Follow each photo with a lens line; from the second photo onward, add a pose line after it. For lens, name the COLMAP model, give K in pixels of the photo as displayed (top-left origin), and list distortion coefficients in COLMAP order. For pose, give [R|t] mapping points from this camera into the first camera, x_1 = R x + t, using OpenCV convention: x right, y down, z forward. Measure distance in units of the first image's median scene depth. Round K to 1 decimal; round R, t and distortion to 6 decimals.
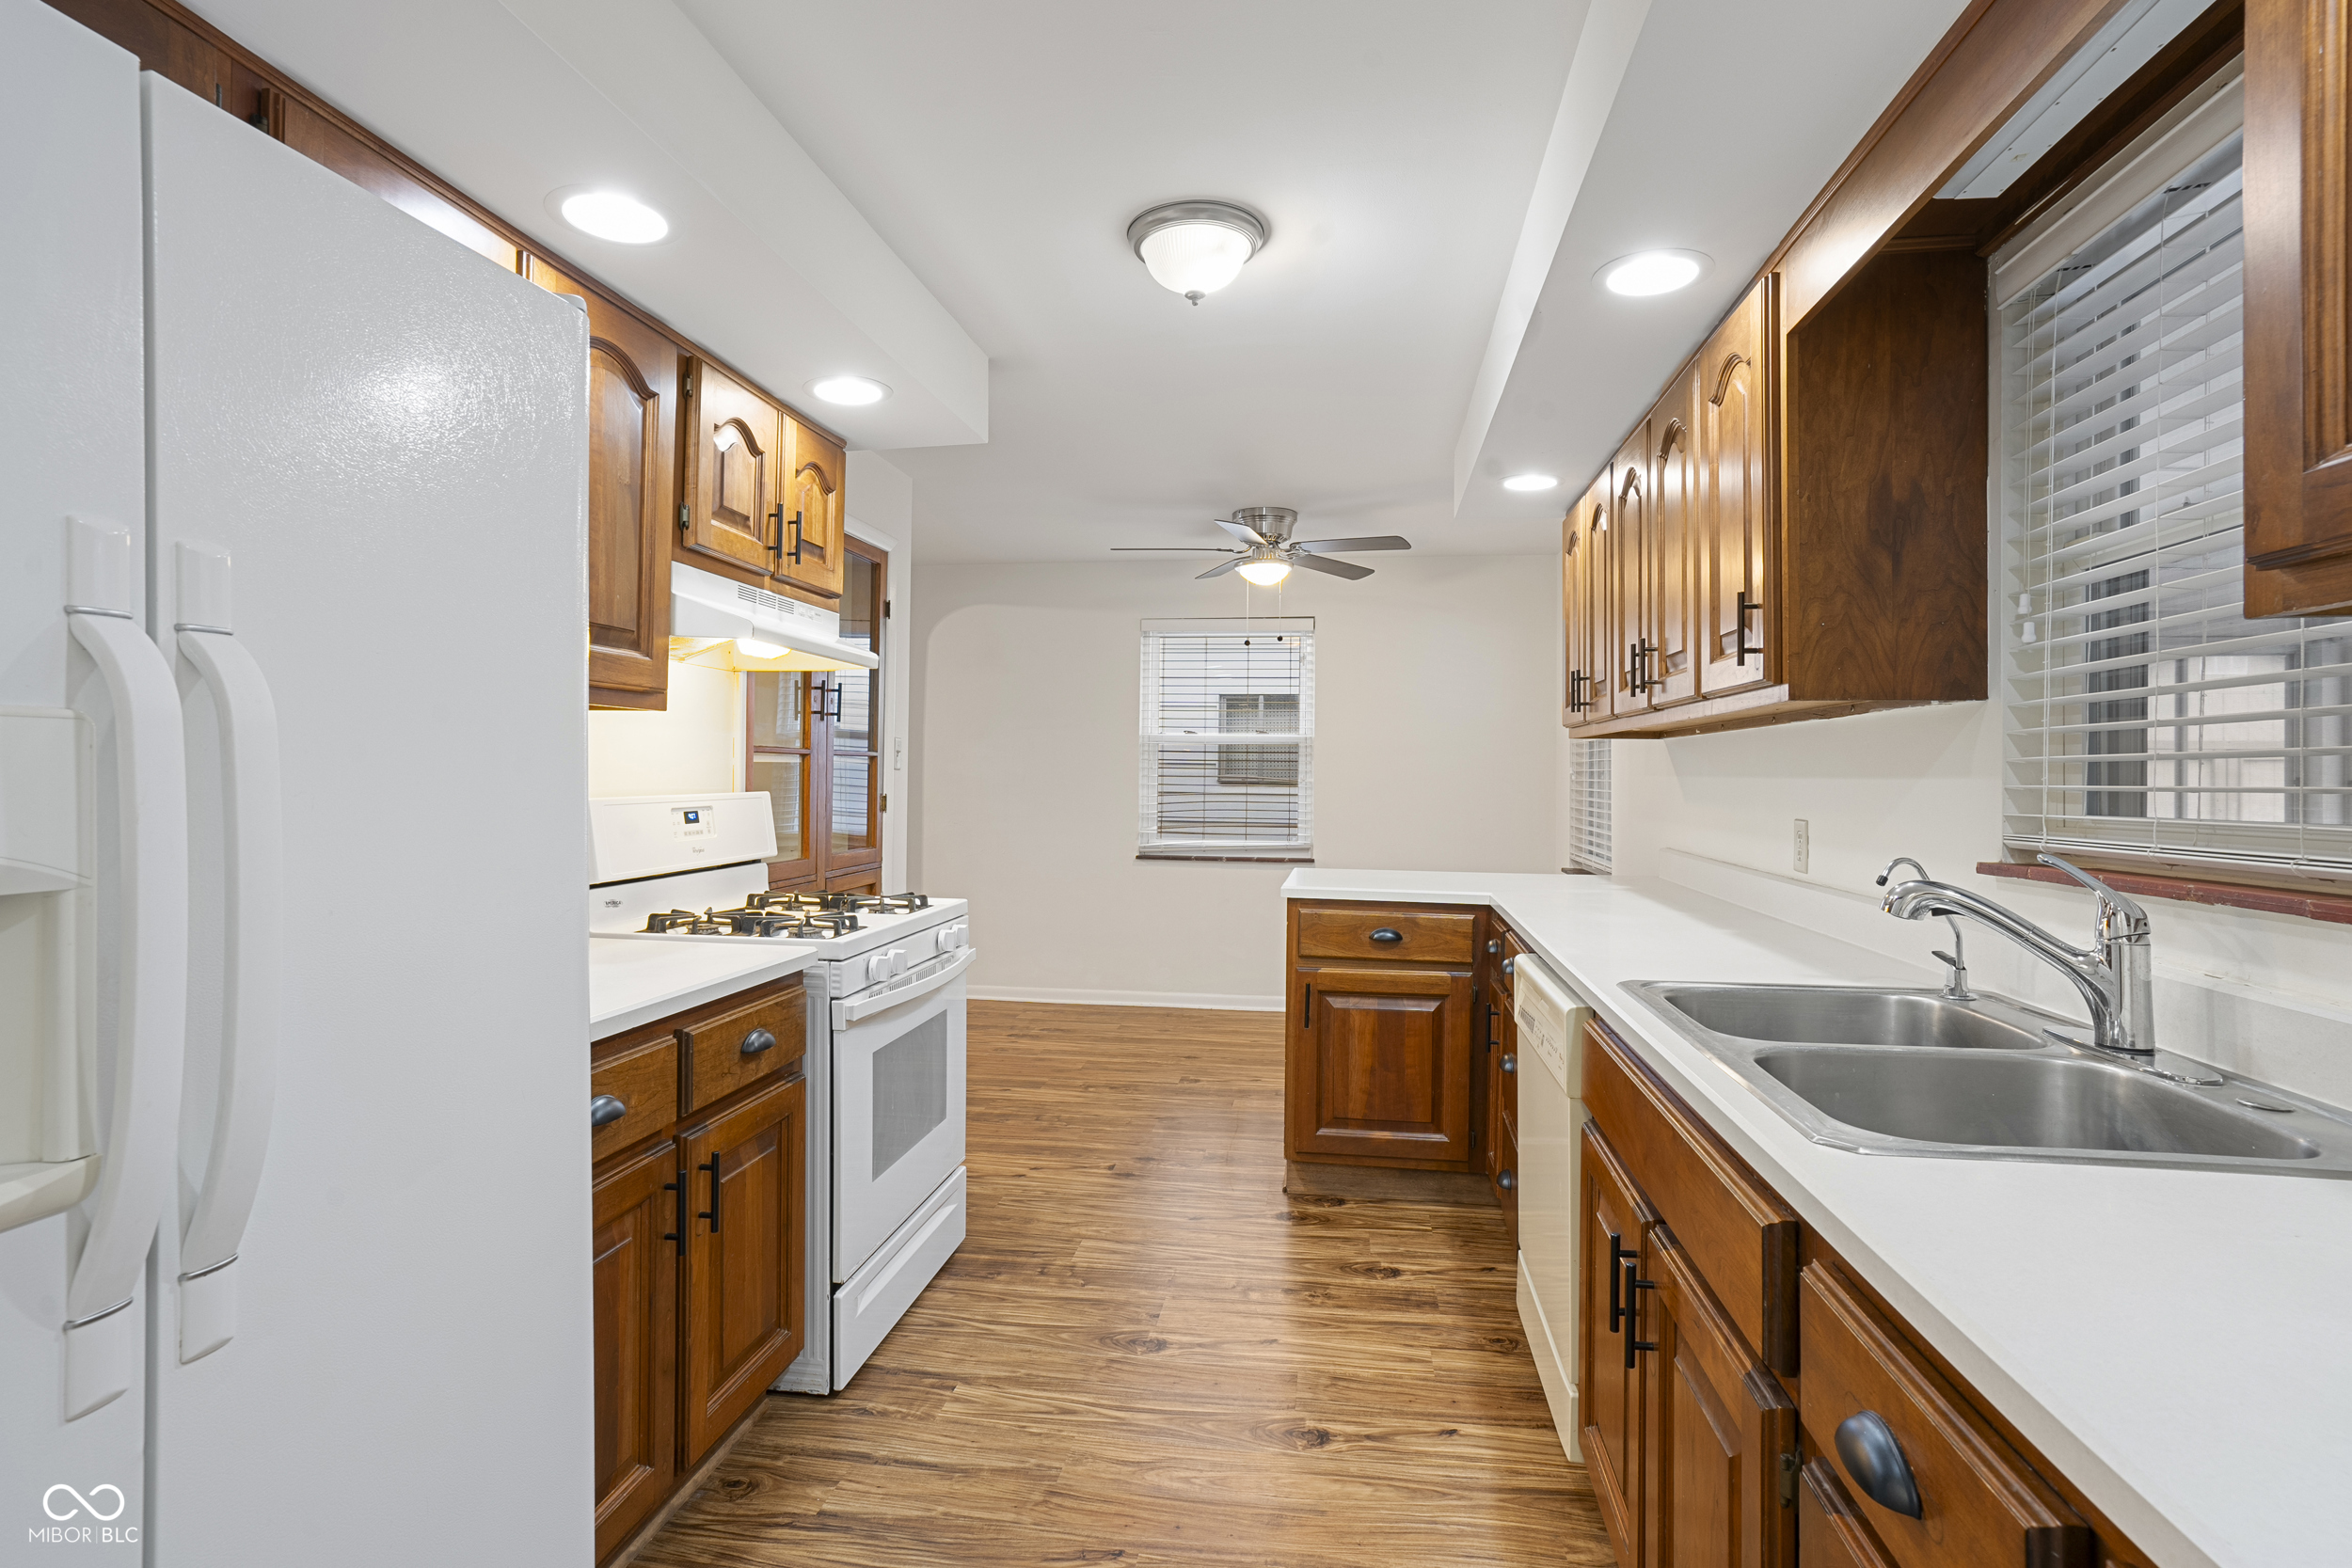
lens RADIAL K [[1124.6, 0, 1169.8], [0, 1124.6, 775.4], [0, 0, 1]] dist [-0.035008, 0.023539]
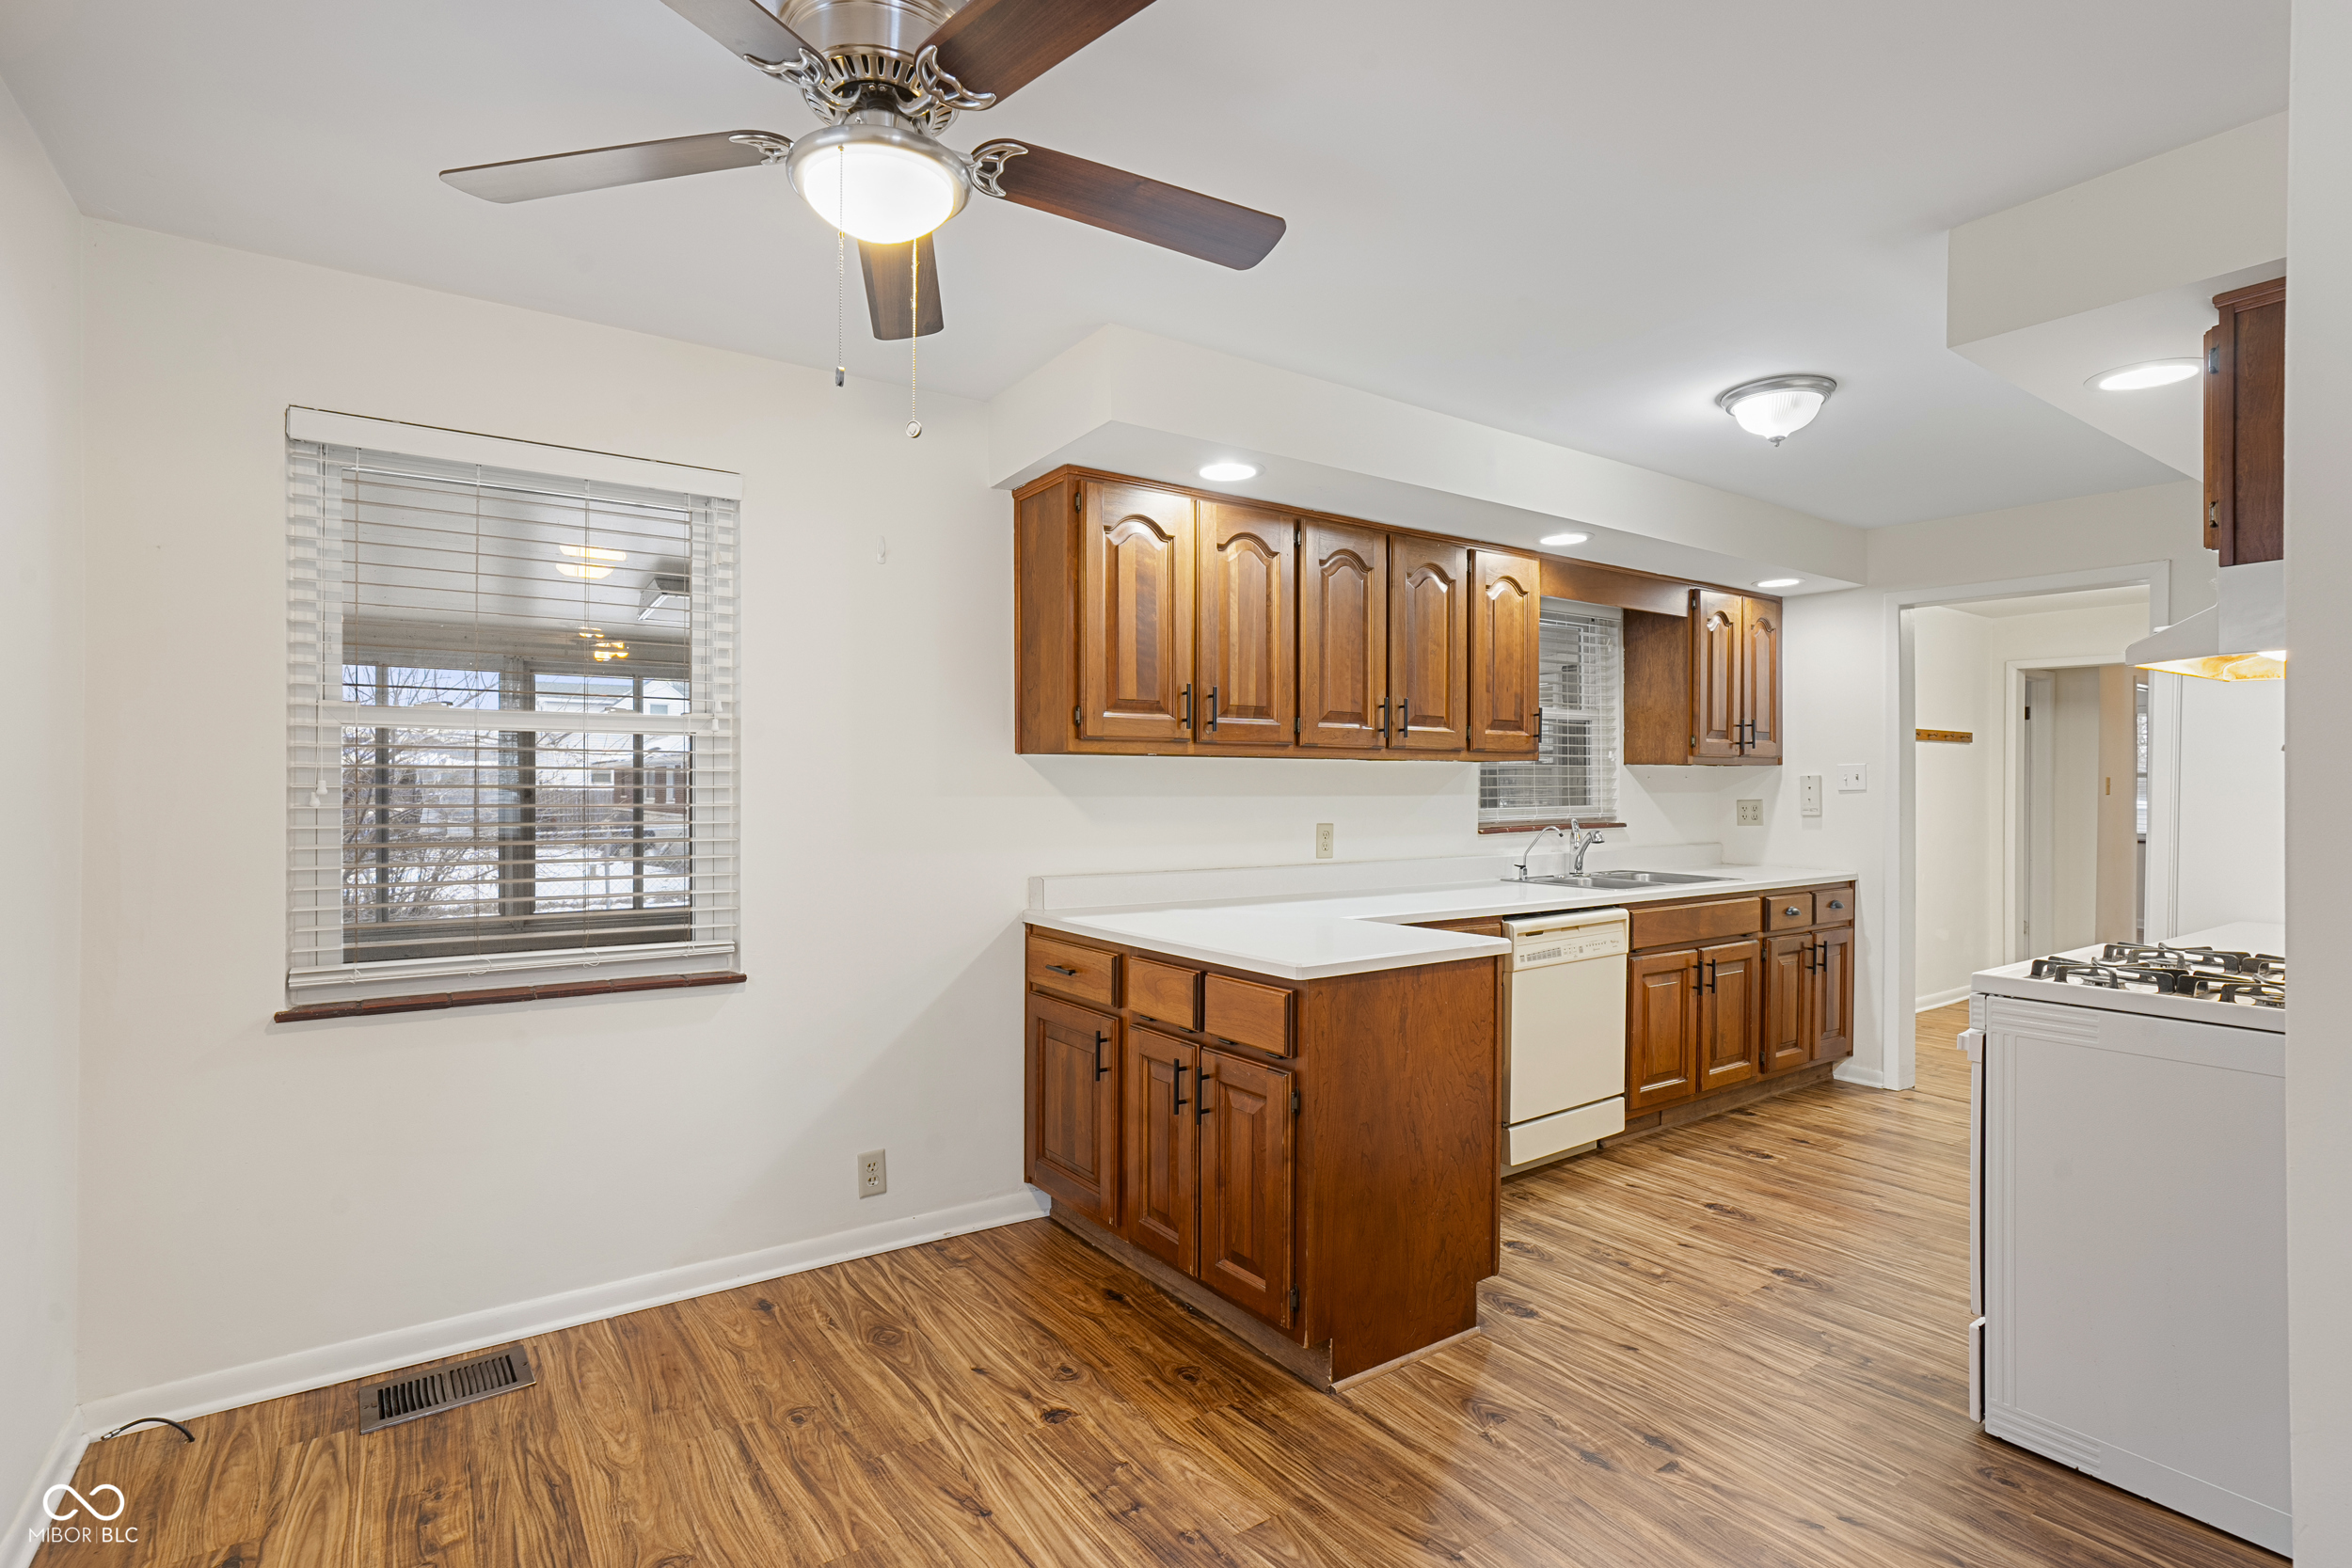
lens RADIAL K [[1124.6, 0, 1190.7], [0, 1124.6, 788.0], [0, 0, 1]] dist [-0.035008, 0.023539]
pose [[-0.699446, -0.008317, 0.714637, -0.380894], [-0.011277, 0.999936, 0.000599, -0.006878], [-0.714596, -0.007640, -0.699495, 2.089474]]
